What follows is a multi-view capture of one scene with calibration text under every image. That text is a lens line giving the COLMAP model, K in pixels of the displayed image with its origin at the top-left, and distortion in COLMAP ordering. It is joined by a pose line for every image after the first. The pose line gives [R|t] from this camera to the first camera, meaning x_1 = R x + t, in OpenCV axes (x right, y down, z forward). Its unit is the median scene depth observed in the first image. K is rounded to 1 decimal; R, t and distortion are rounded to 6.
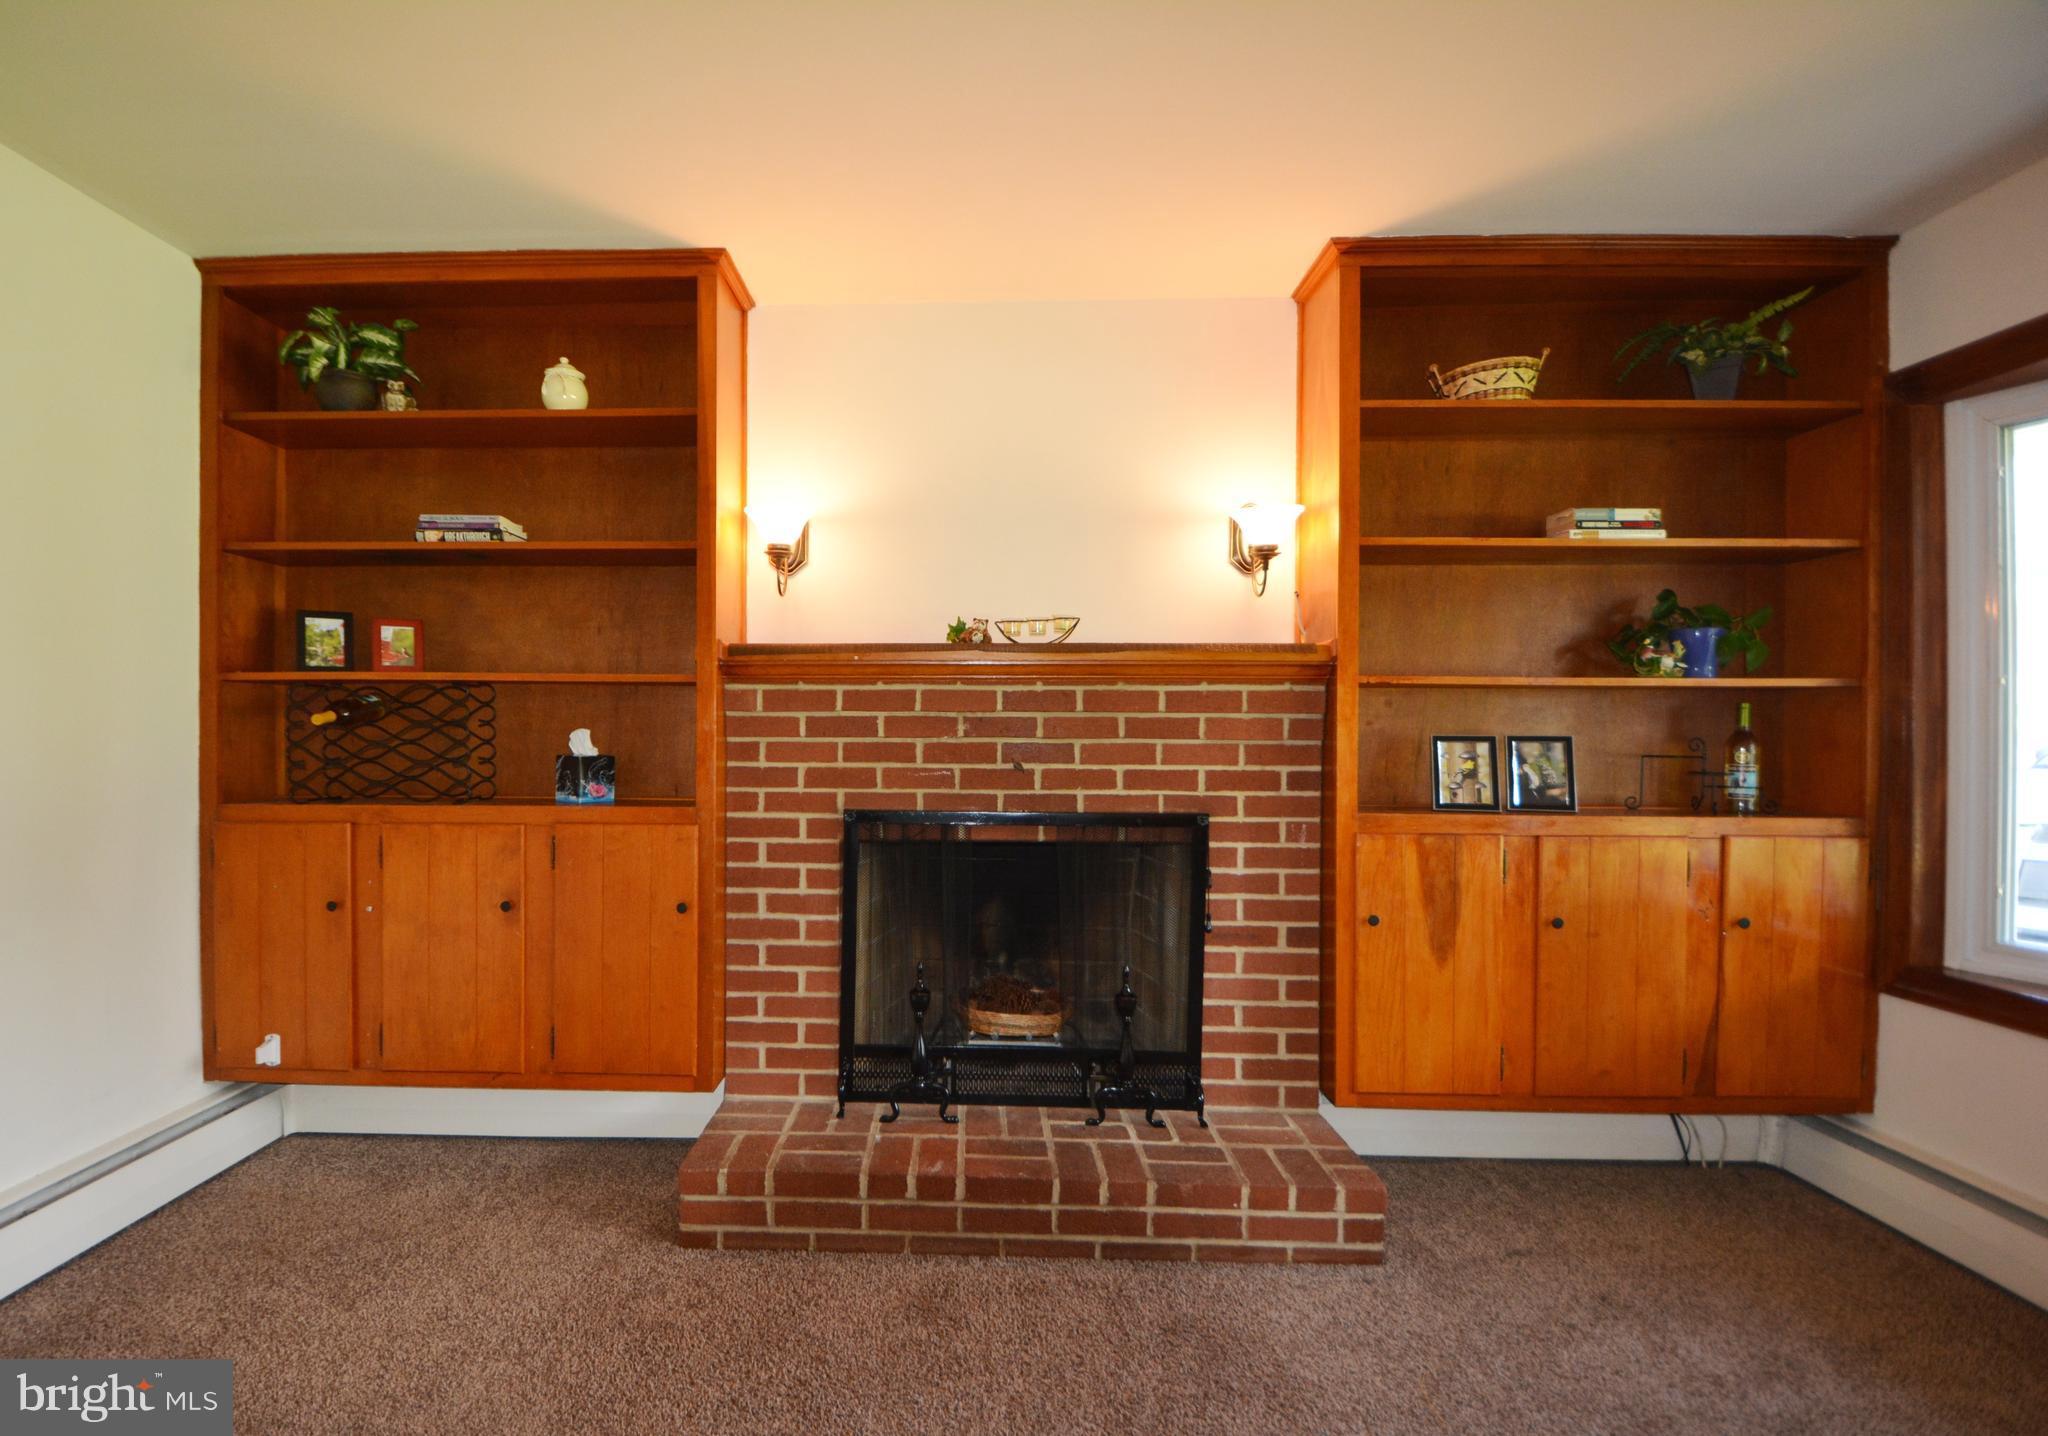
lens RADIAL K [[880.7, 0, 1021.3], [0, 880.7, 737.7], [0, 0, 1]] dist [-0.008358, -0.002241]
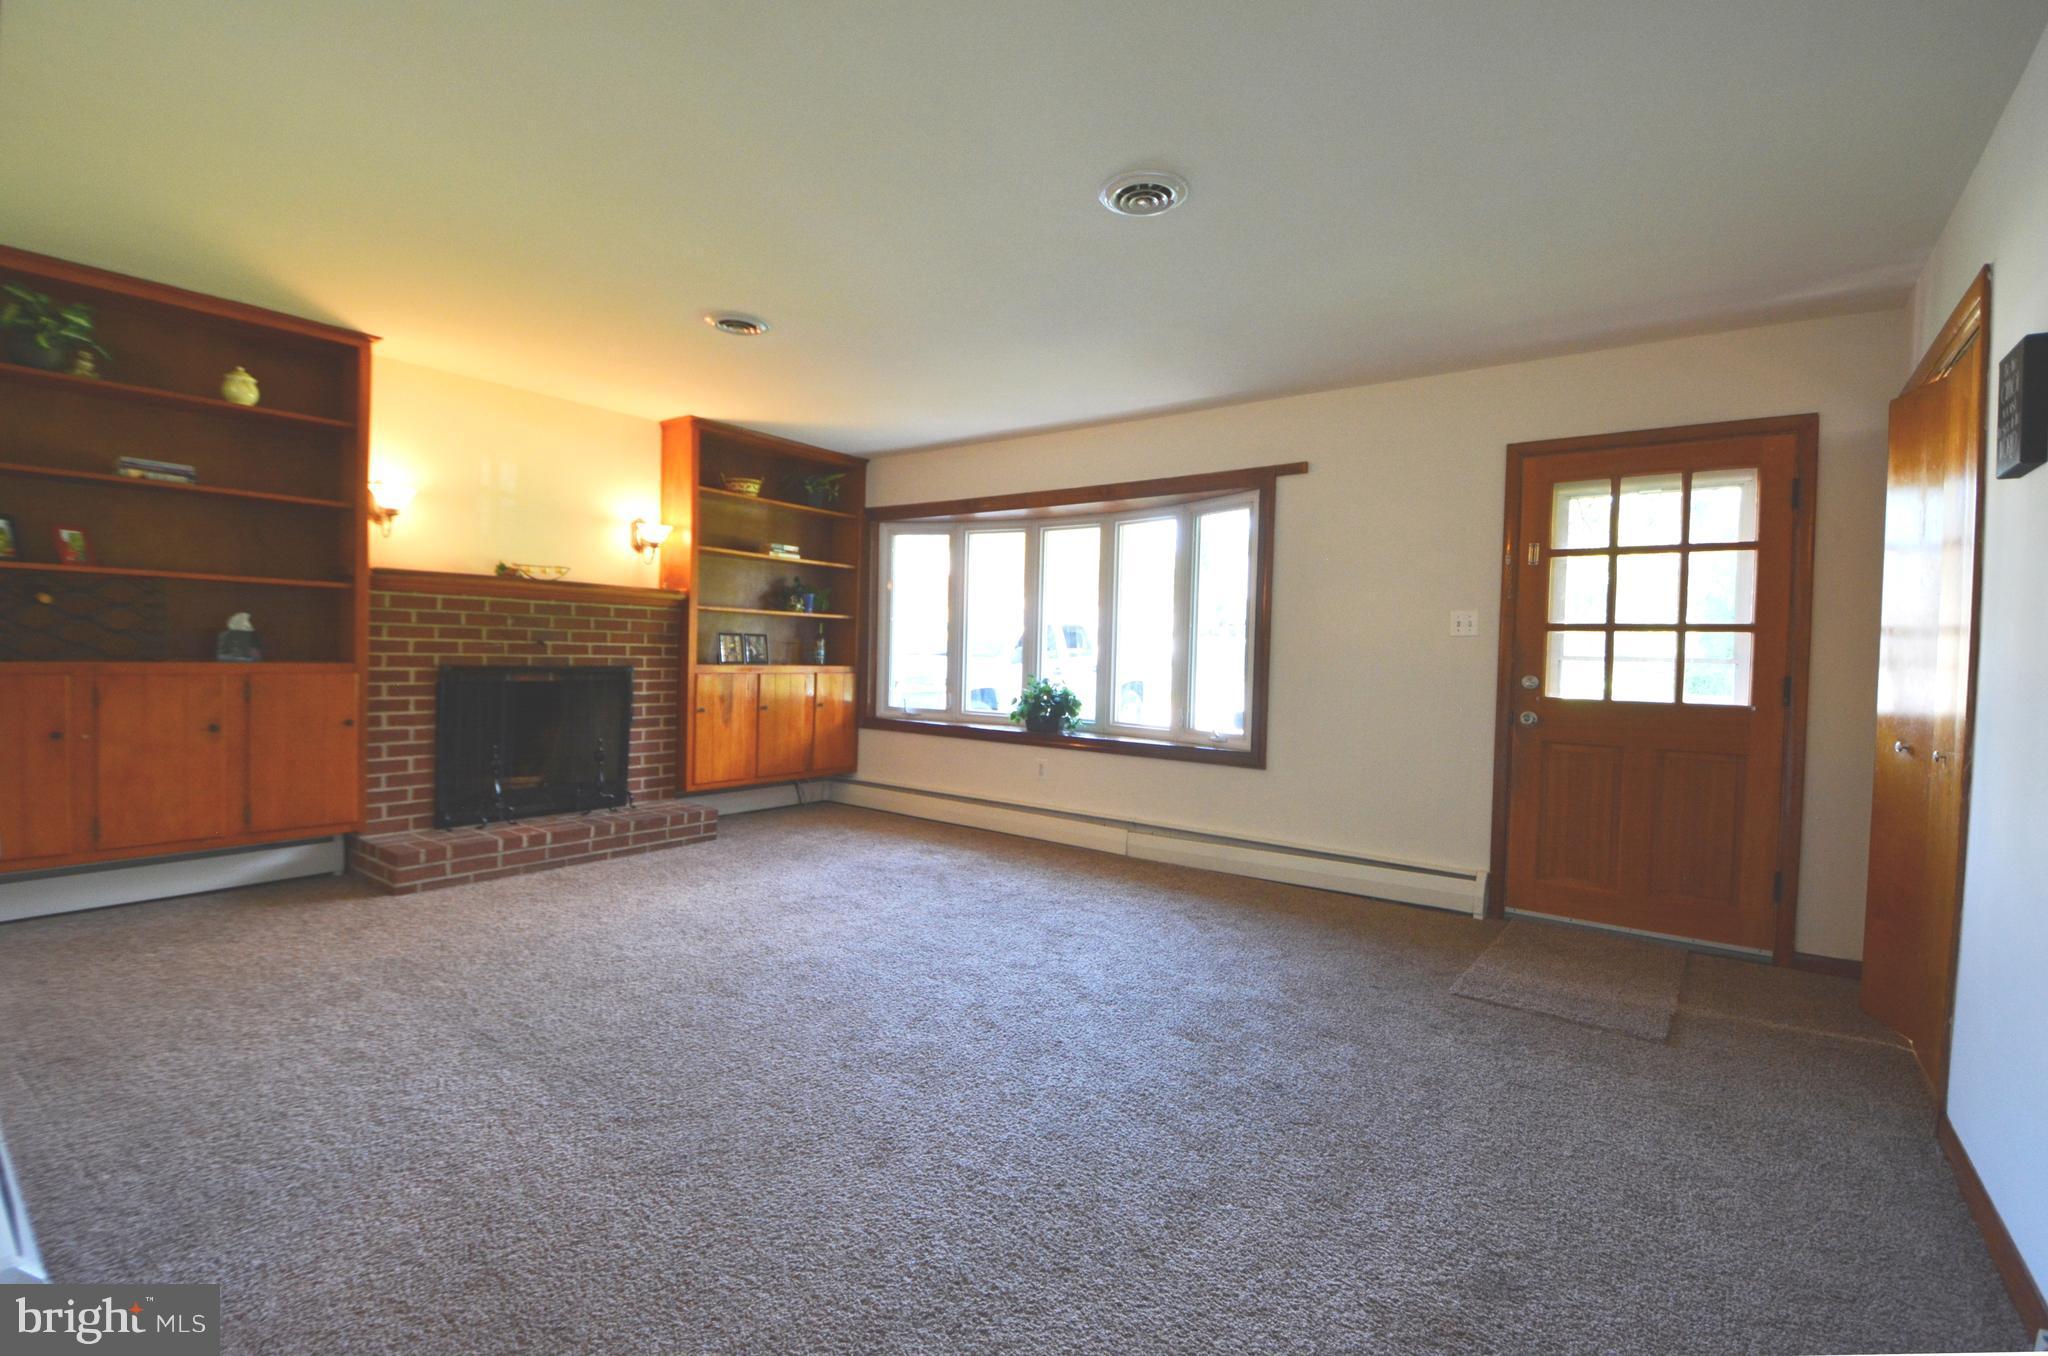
lens RADIAL K [[894.5, 0, 1024.2], [0, 894.5, 679.8], [0, 0, 1]] dist [-0.019987, -0.000715]
pose [[0.560670, -0.015993, 0.827885, -1.037082], [-0.016647, 0.999394, 0.030581, 0.037299], [-0.827872, -0.030928, 0.560064, -0.995429]]
